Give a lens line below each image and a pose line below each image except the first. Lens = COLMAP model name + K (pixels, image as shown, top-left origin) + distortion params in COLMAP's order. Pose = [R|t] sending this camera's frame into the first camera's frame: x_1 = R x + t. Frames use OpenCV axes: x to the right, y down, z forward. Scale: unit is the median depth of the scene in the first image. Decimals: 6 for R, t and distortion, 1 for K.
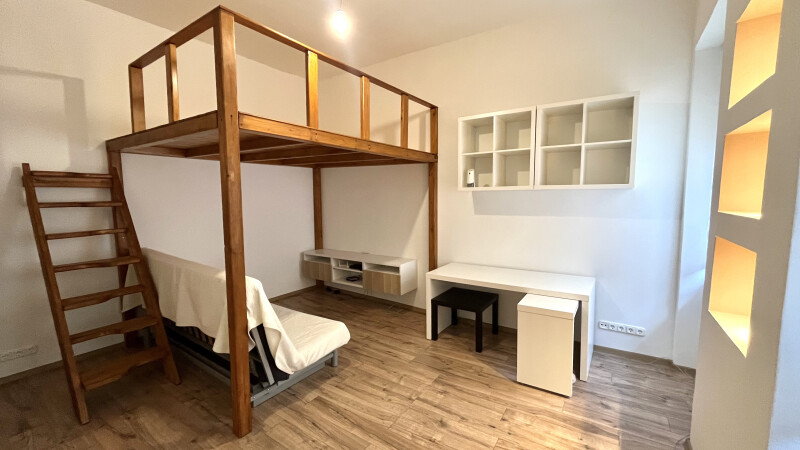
lens RADIAL K [[325.0, 0, 400.5], [0, 325.0, 224.9], [0, 0, 1]] dist [-0.000004, 0.000701]
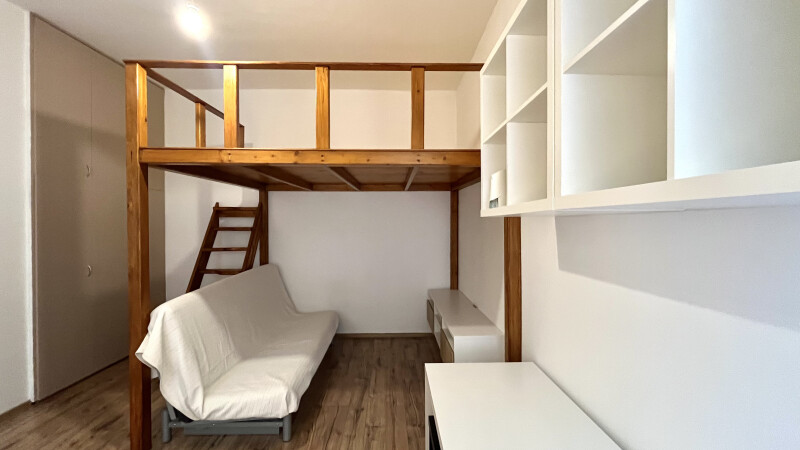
lens RADIAL K [[325.0, 0, 403.3], [0, 325.0, 225.4], [0, 0, 1]] dist [-0.000004, 0.000701]
pose [[0.578486, 0.012042, -0.815603, 0.591299], [-0.076636, 0.996271, -0.039647, -0.073796], [0.812084, 0.085440, 0.577252, 0.724259]]
